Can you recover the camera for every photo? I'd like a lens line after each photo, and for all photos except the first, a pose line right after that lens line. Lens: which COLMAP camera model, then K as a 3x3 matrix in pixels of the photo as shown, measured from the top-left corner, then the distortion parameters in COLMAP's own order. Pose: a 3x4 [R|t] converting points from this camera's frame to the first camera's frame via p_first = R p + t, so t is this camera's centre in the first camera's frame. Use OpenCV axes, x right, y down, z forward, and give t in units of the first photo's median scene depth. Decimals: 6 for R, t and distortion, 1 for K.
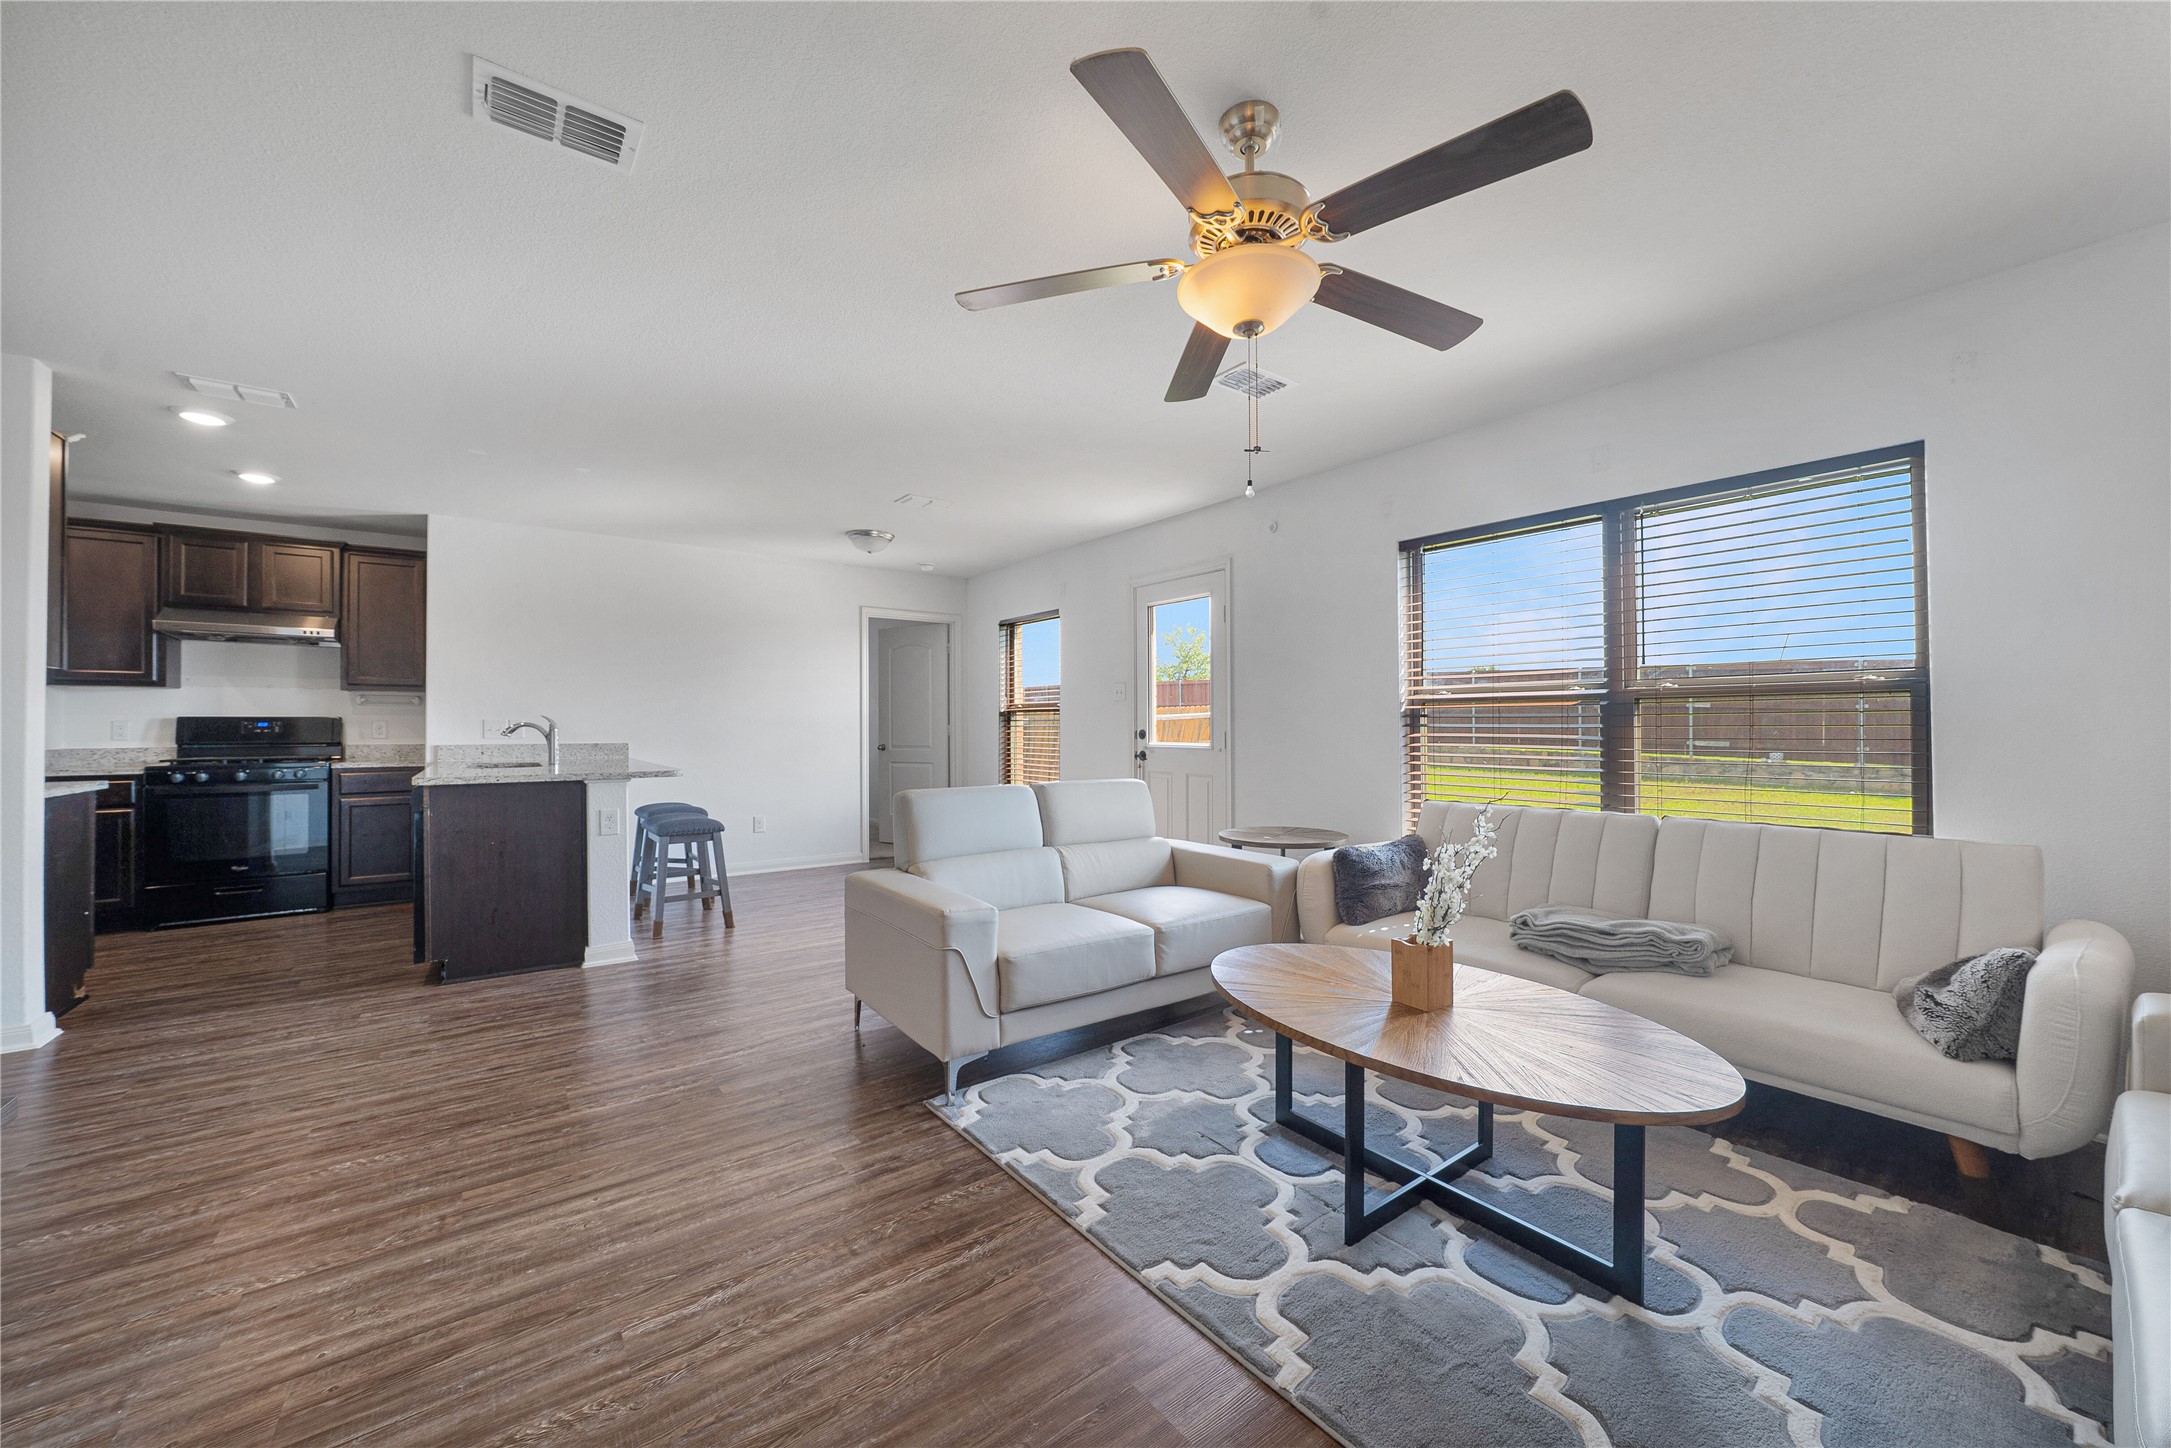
lens RADIAL K [[810.9, 0, 1086.5], [0, 810.9, 718.5], [0, 0, 1]] dist [-0.027122, 0.006585]
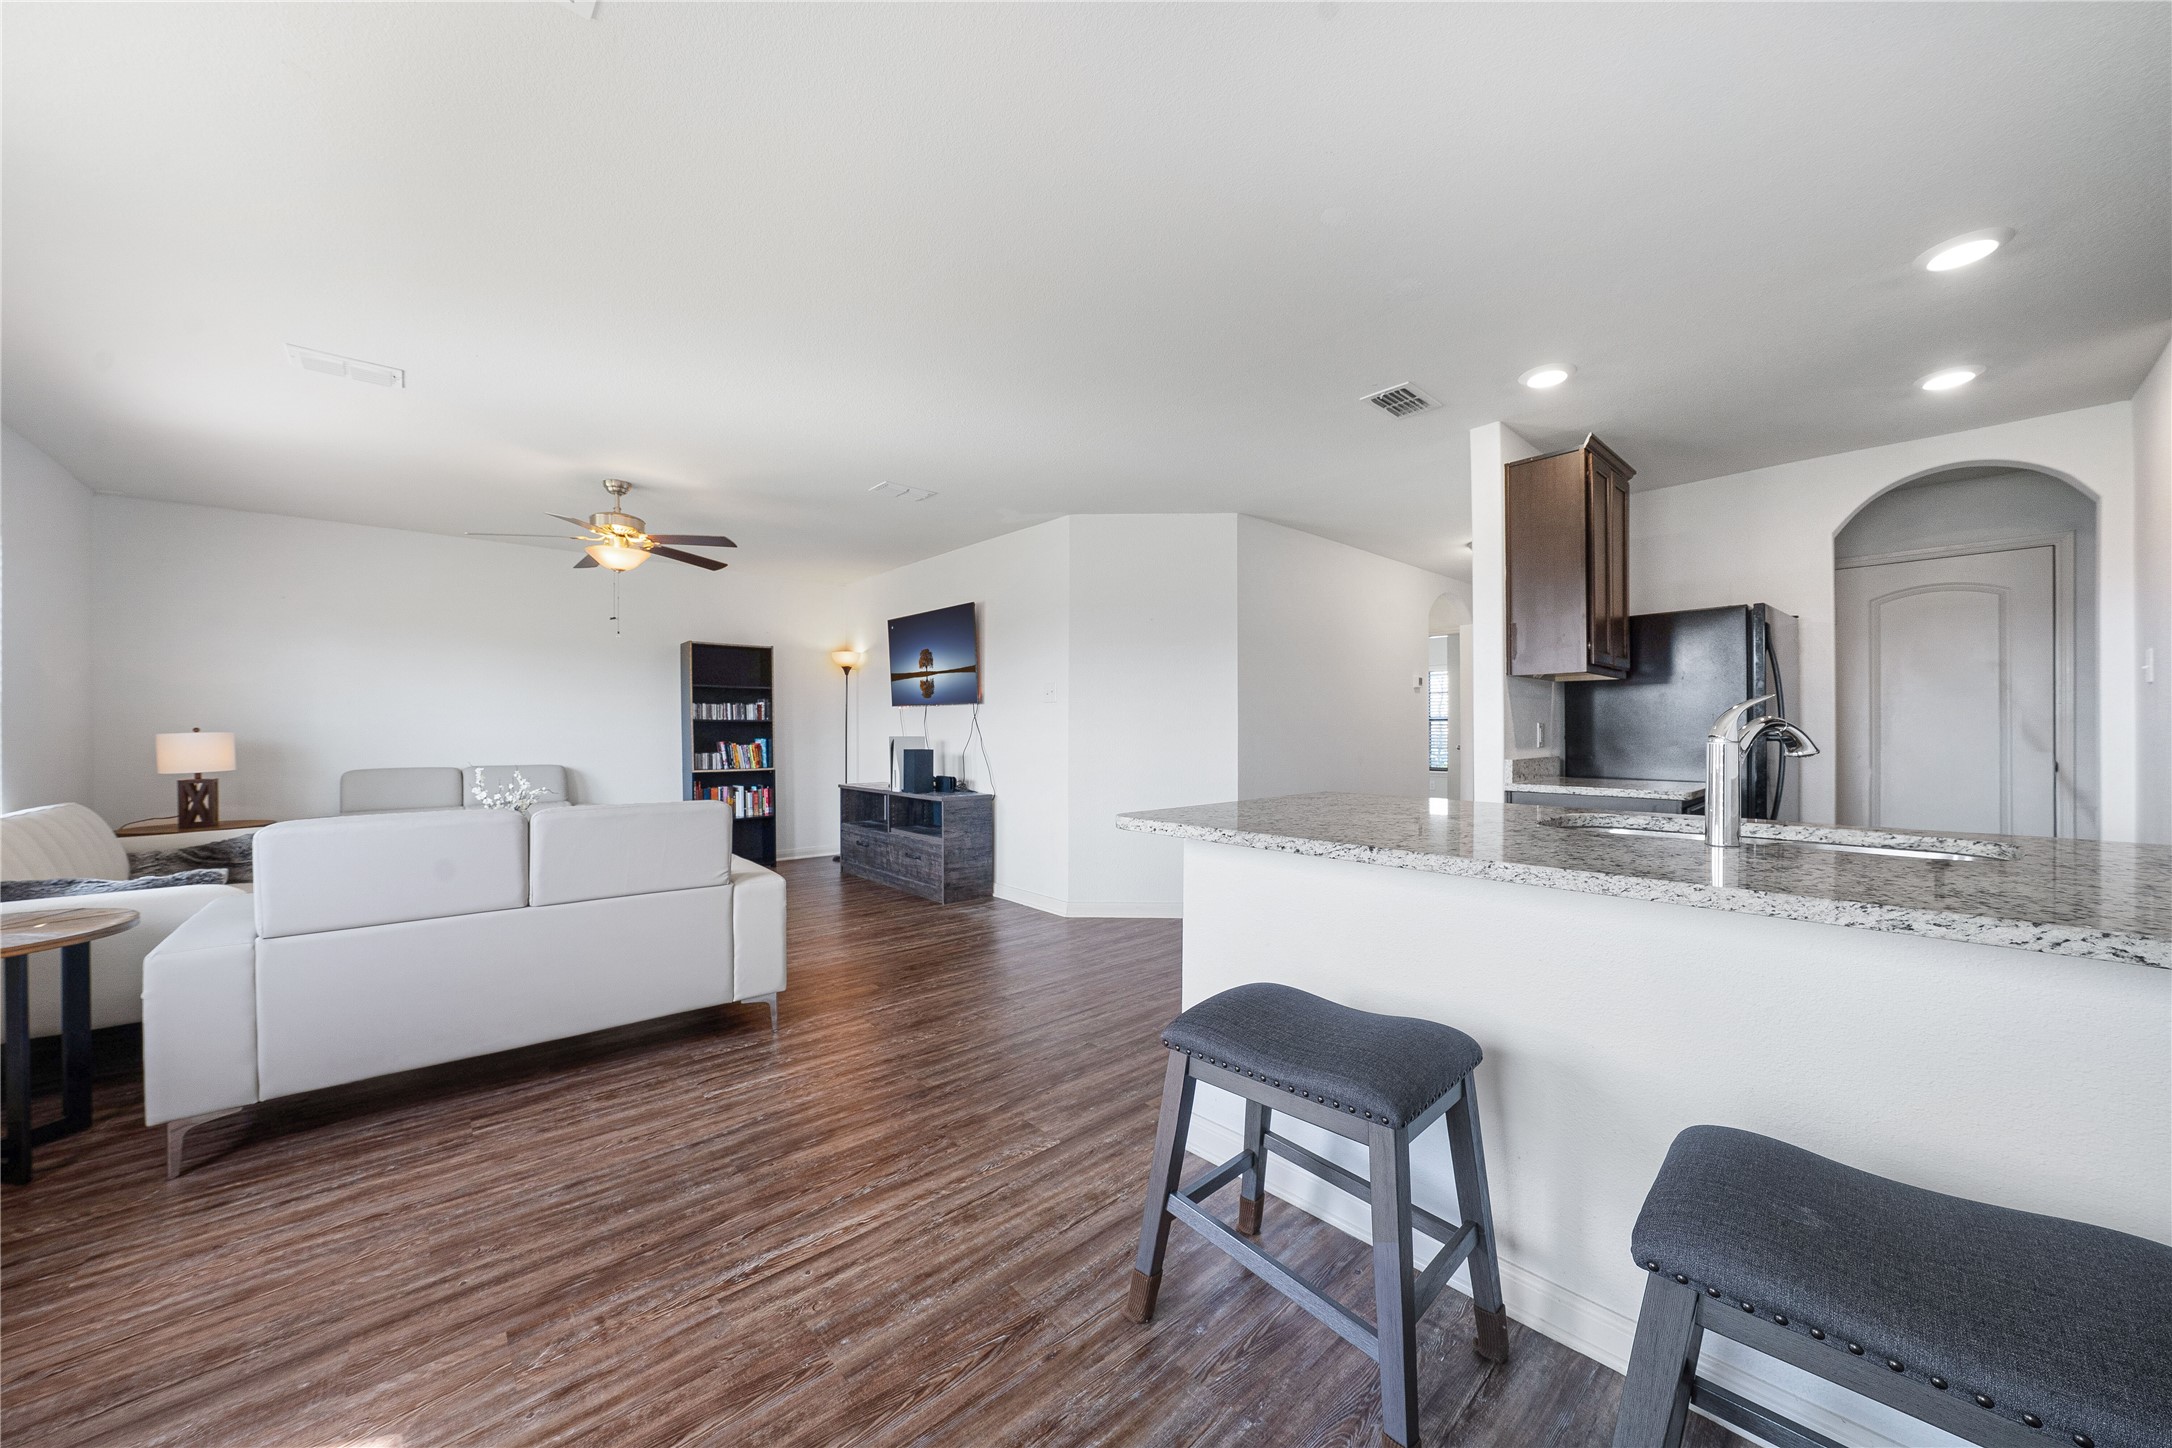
lens RADIAL K [[755.7, 0, 1100.4], [0, 755.7, 739.2], [0, 0, 1]] dist [-0.034402, 0.005711]
pose [[-0.994573, 0.002450, -0.104012, -0.592998], [0.002061, 0.999990, 0.003855, 0.016590], [0.104020, 0.003620, -0.994569, 1.968152]]
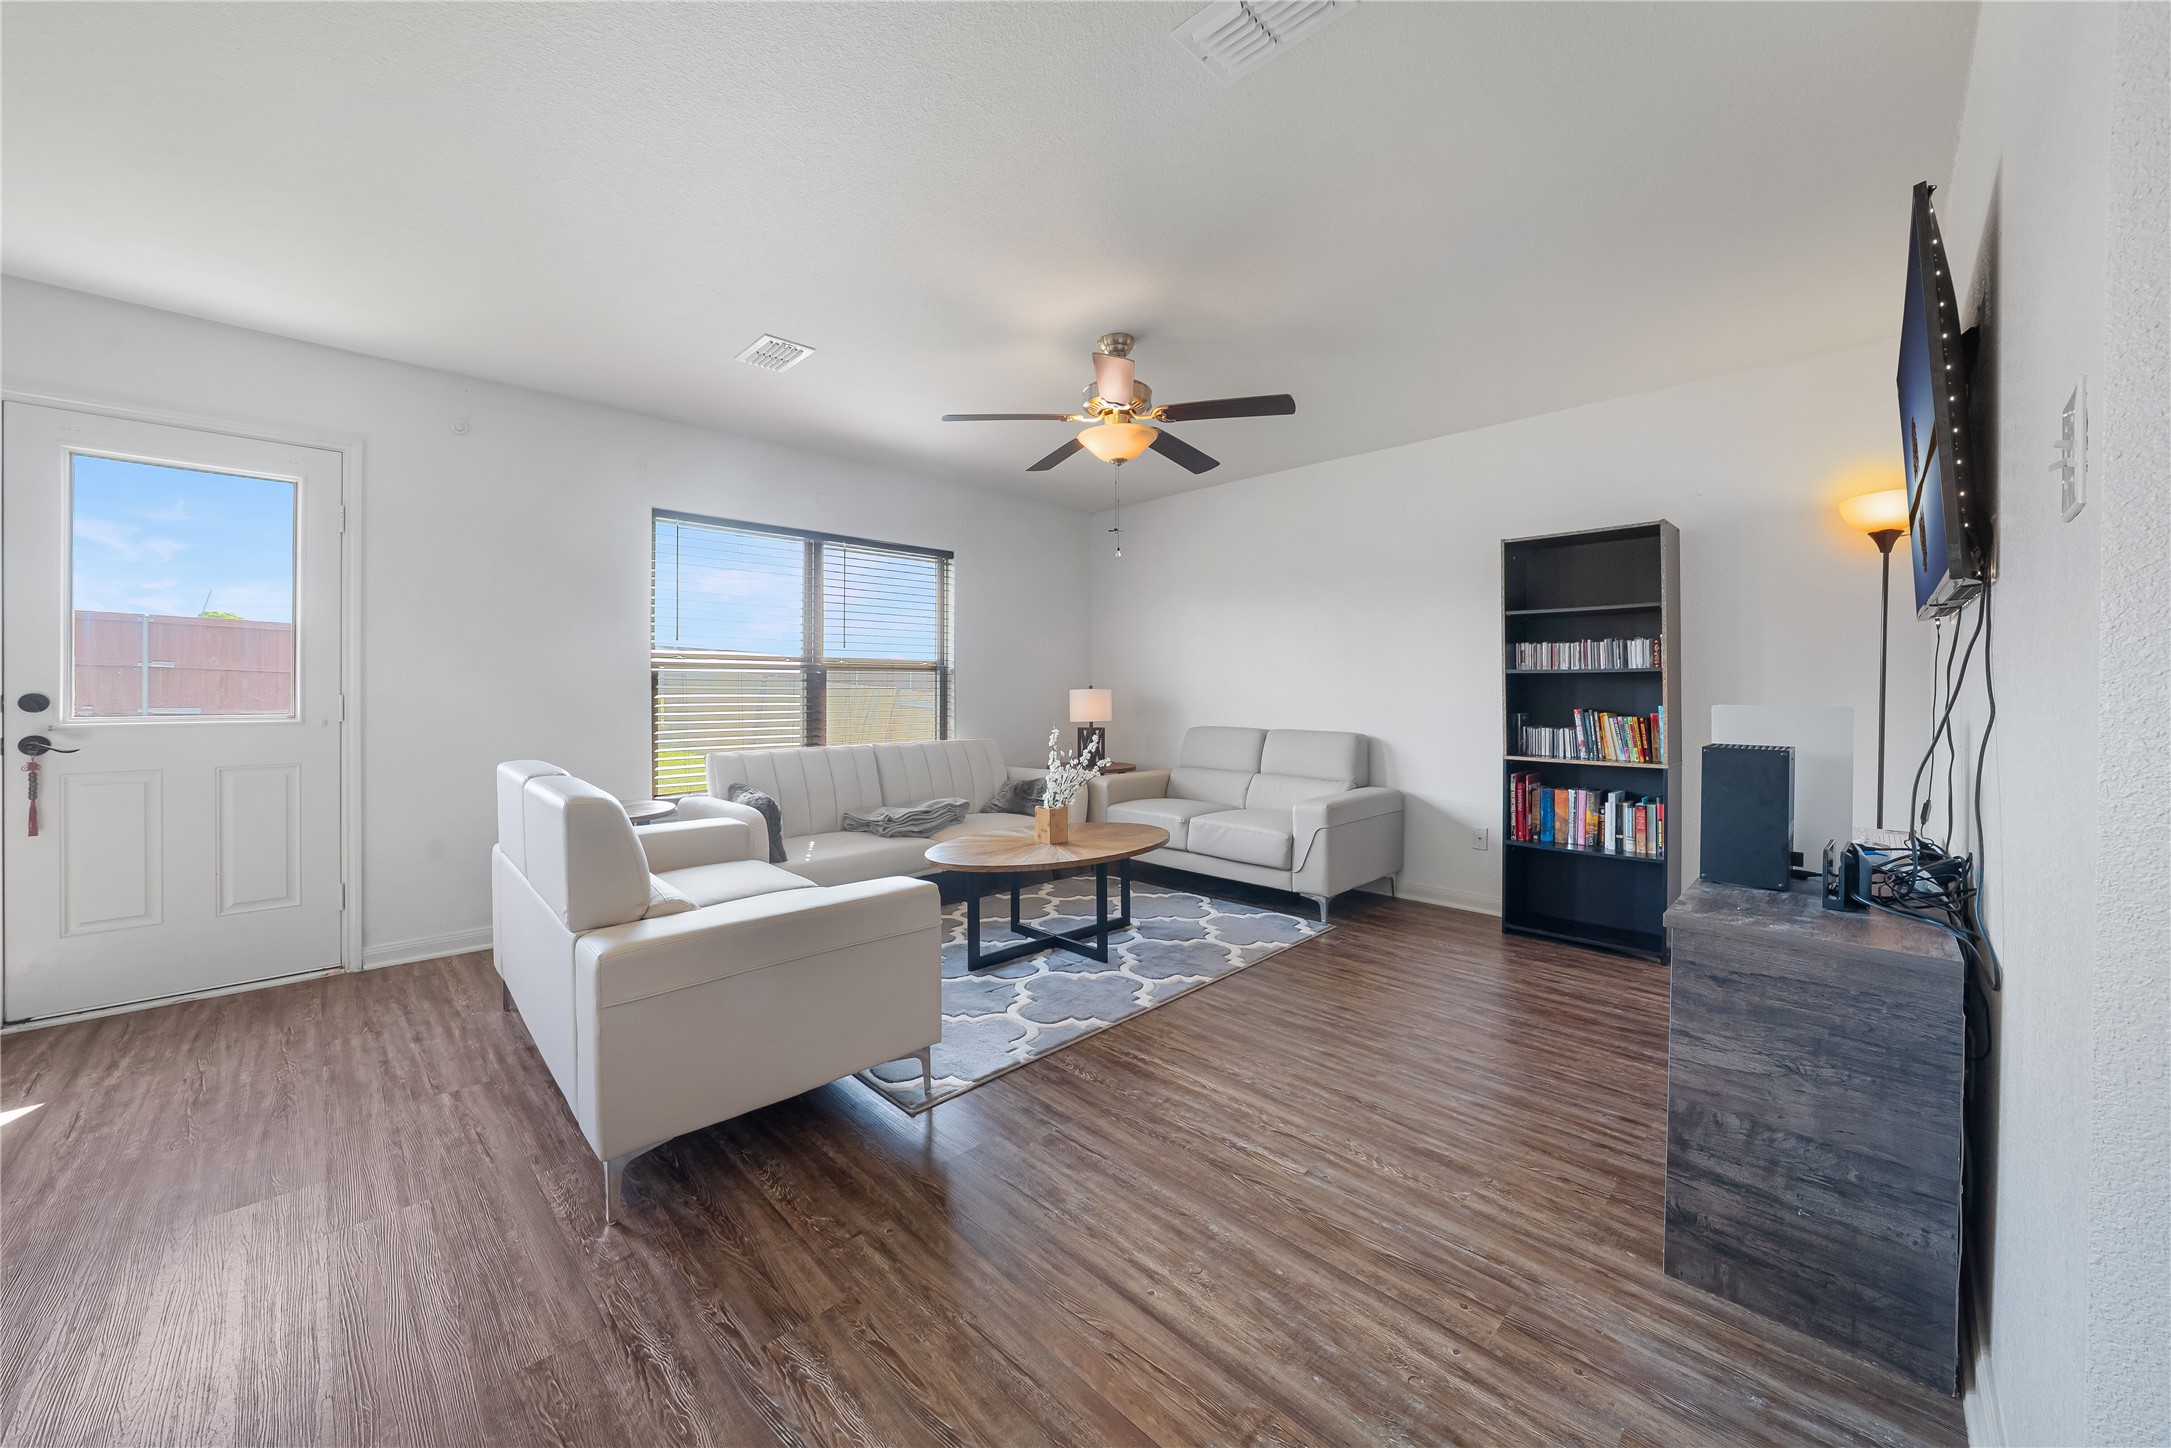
lens RADIAL K [[799.7, 0, 1082.4], [0, 799.7, 690.8], [0, 0, 1]] dist [-0.029721, 0.005572]
pose [[-0.134186, -0.001012, 0.990956, -0.870759], [-0.011093, 0.999938, -0.000481, 0.009897], [-0.990894, -0.011057, -0.134189, 0.748764]]
